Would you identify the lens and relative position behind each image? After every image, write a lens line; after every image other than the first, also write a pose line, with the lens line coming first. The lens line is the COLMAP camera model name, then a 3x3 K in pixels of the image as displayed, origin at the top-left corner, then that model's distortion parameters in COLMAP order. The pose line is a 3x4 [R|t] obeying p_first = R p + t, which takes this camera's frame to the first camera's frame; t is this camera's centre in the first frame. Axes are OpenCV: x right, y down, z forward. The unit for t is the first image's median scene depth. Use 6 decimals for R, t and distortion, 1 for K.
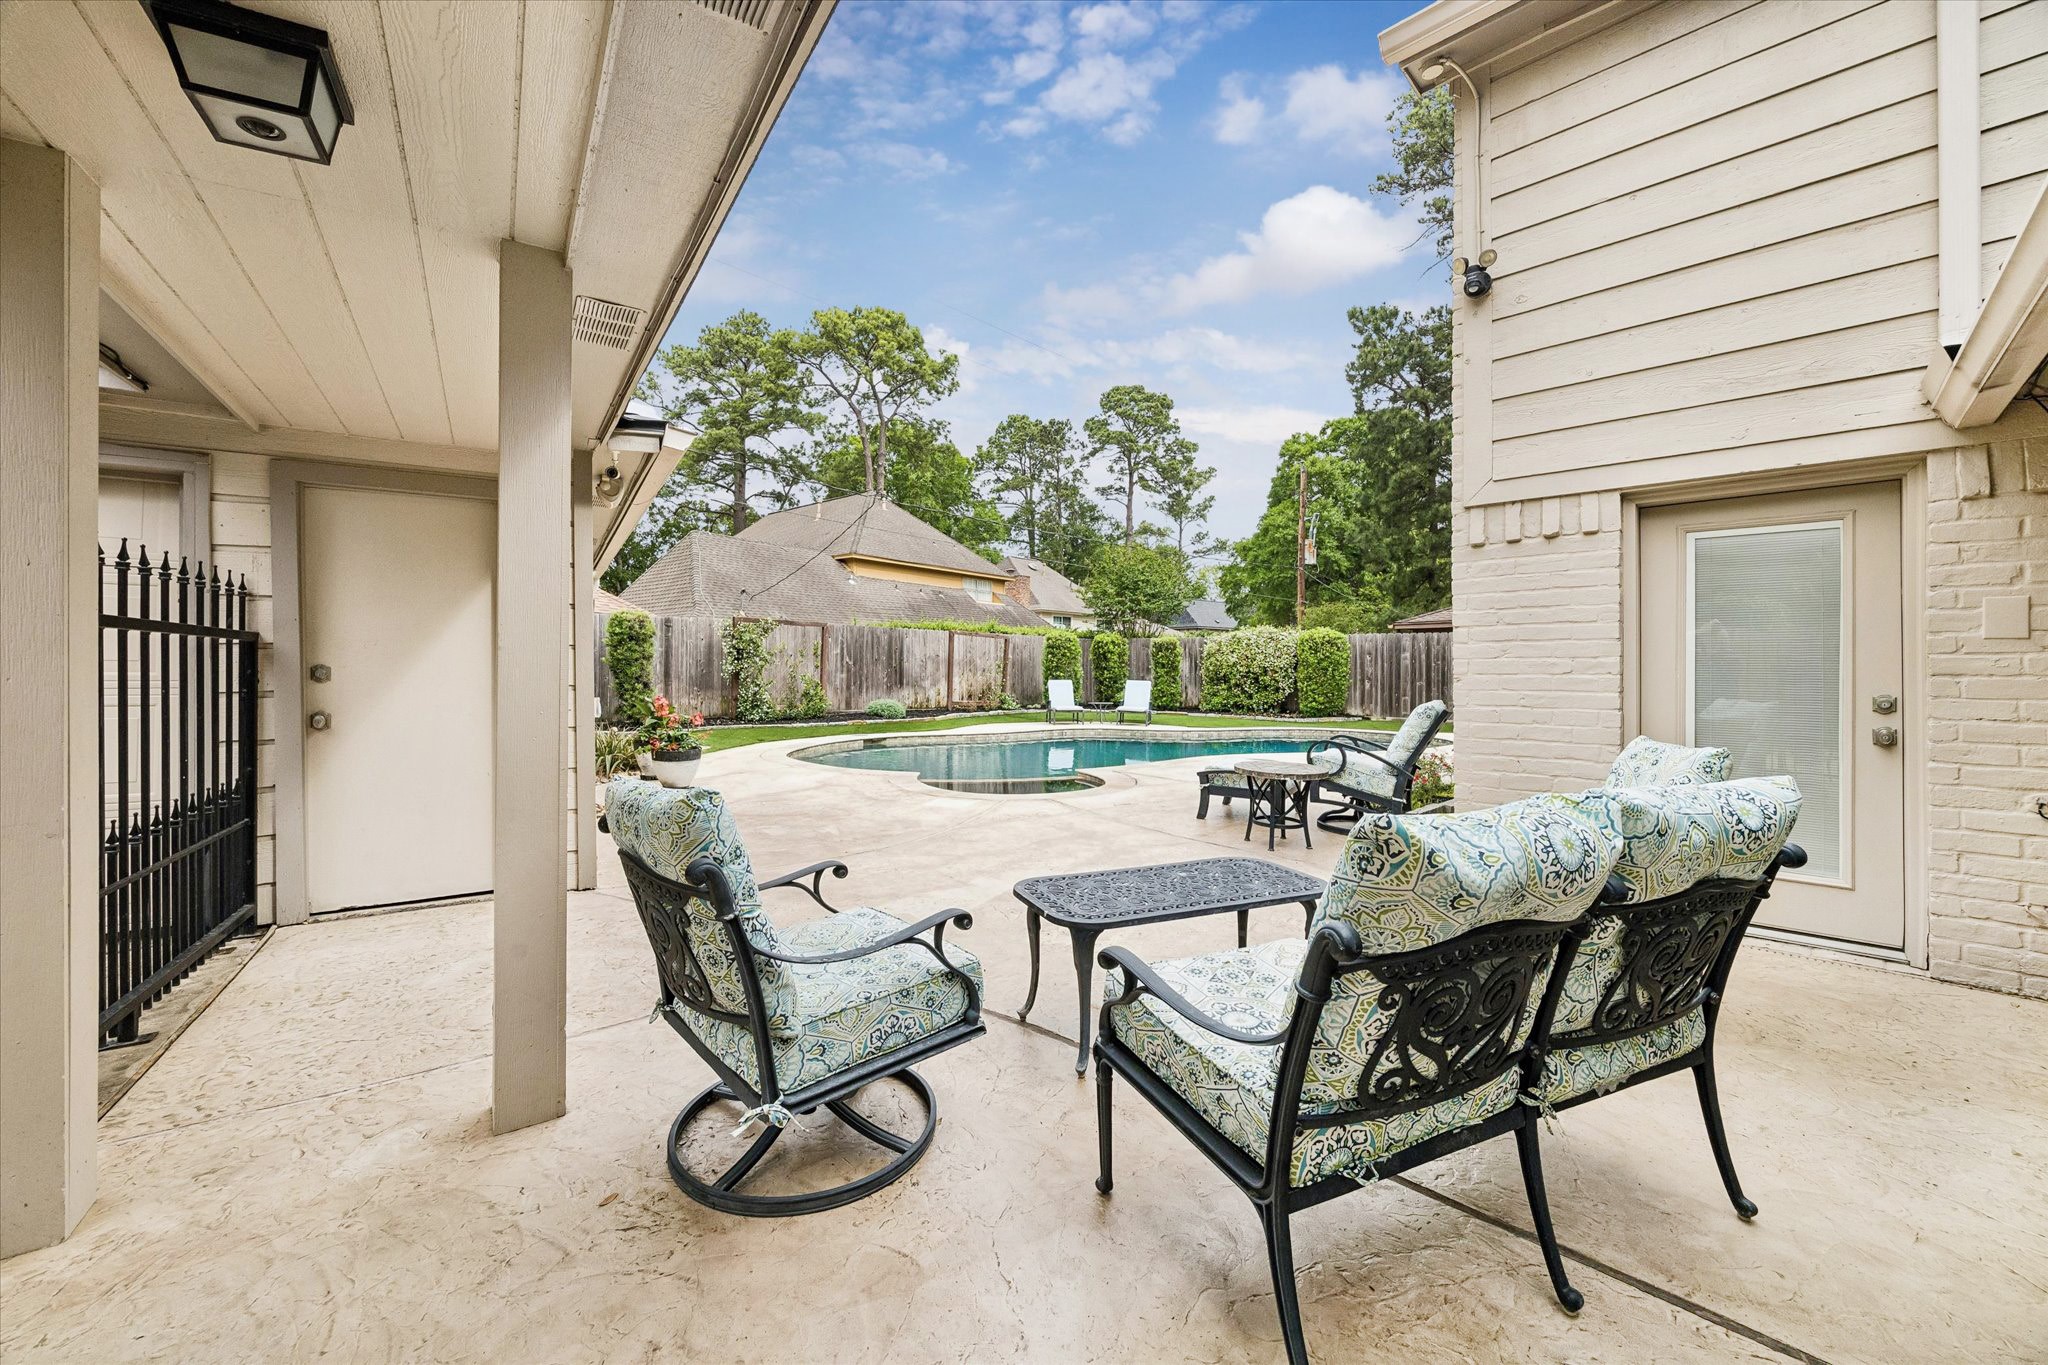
lens RADIAL K [[781.2, 0, 1020.2], [0, 781.2, 670.1], [0, 0, 1]] dist [0.000906, 0.000076]
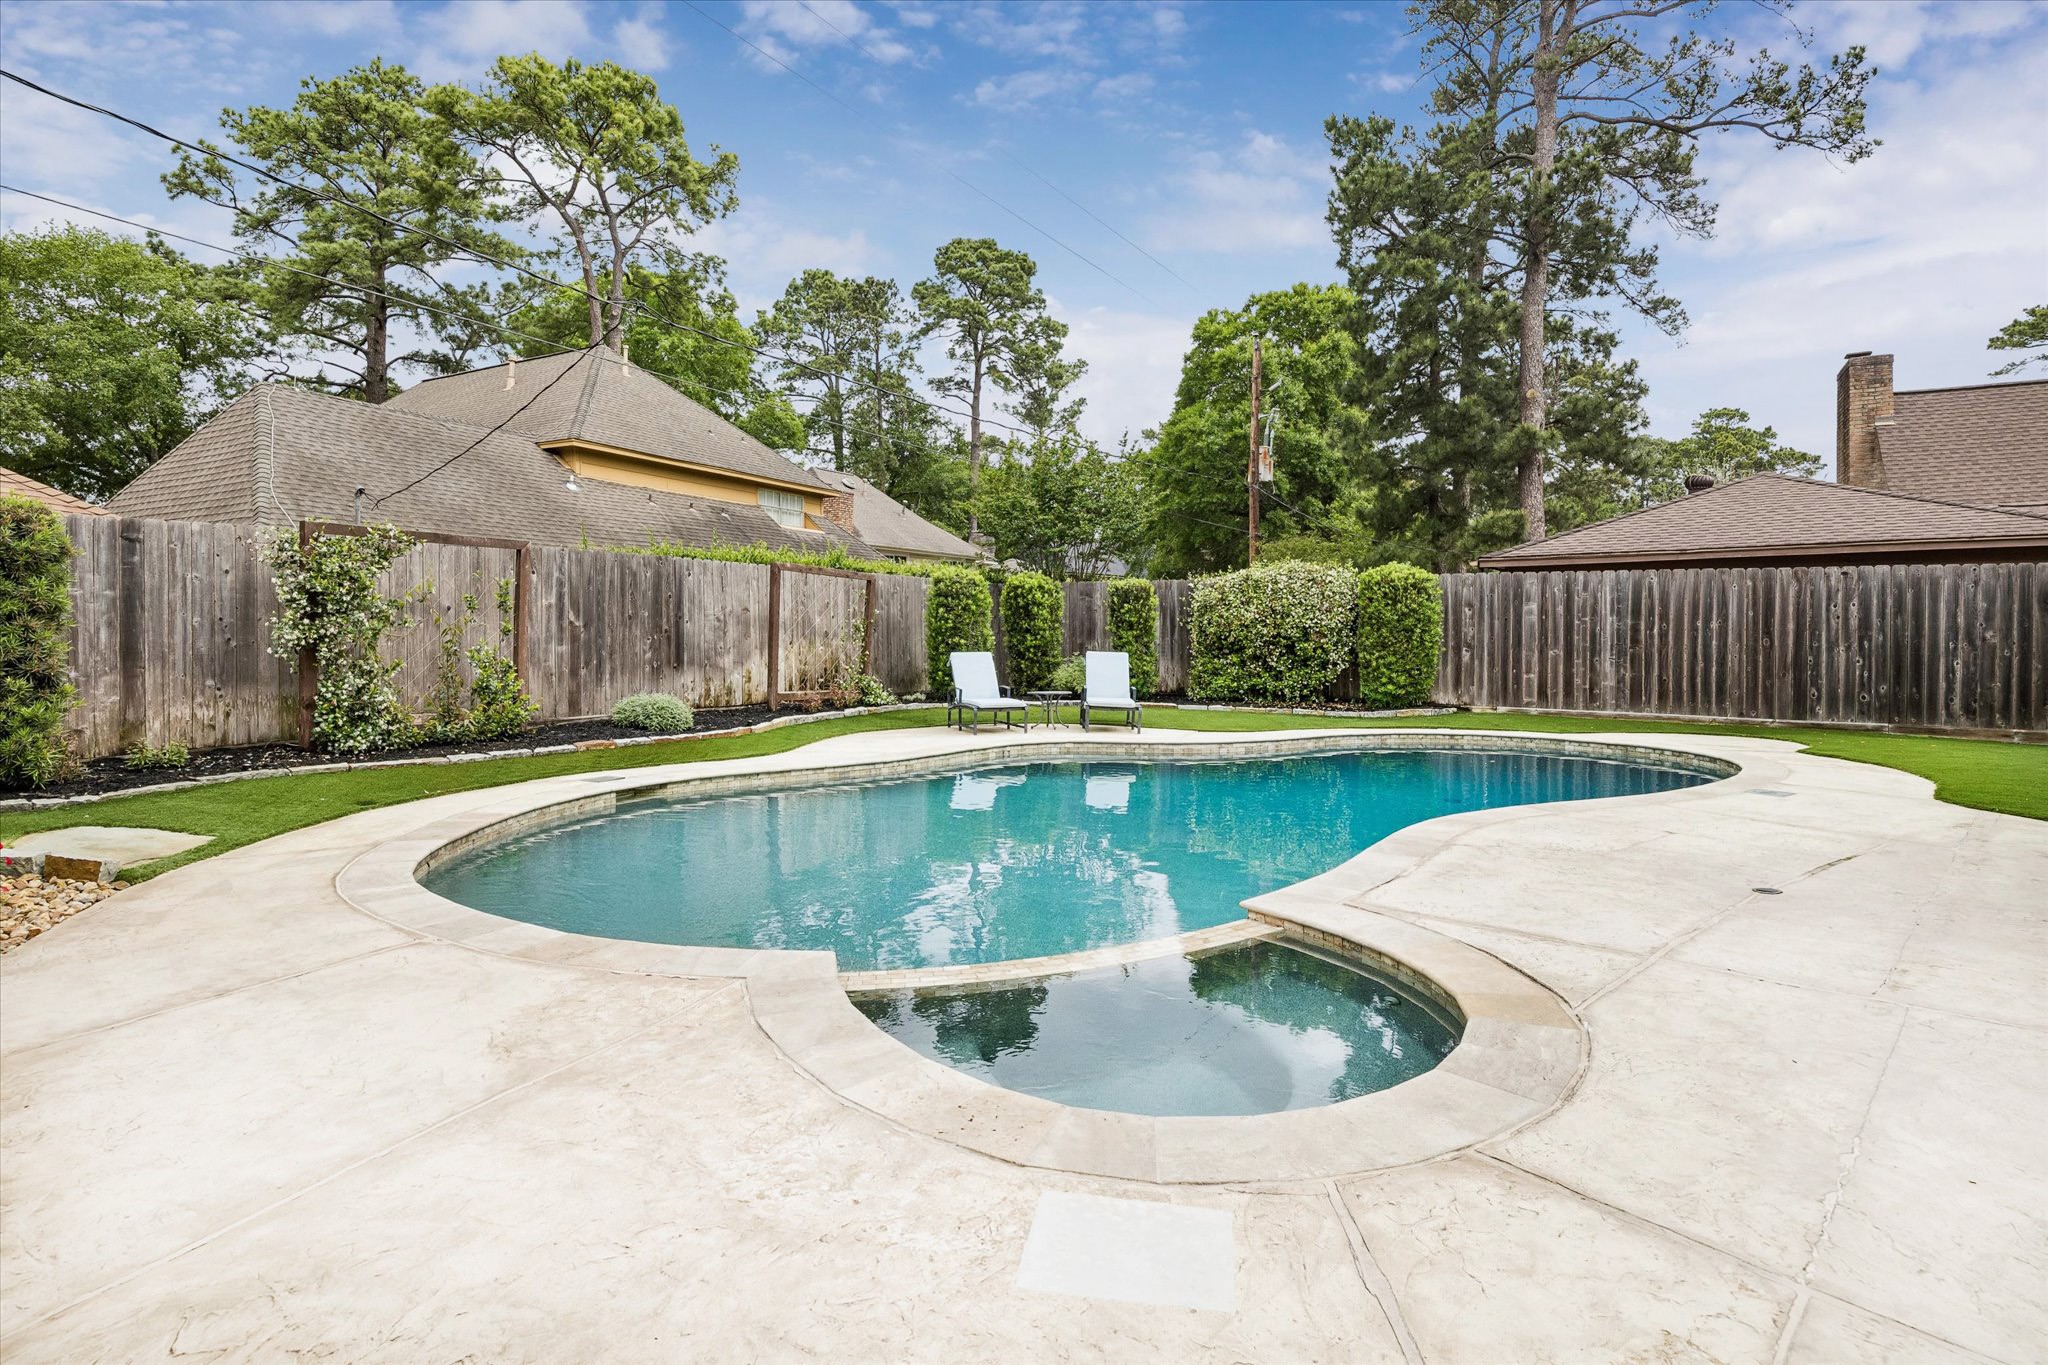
lens RADIAL K [[997.0, 0, 1013.5], [0, 997.0, 635.8], [0, 0, 1]] dist [0.000631, -0.000252]
pose [[0.977861, -0.006779, 0.209146, -0.030932], [0.005923, 0.999971, 0.004719, -0.001057], [-0.209172, -0.003376, 0.977873, 0.124332]]
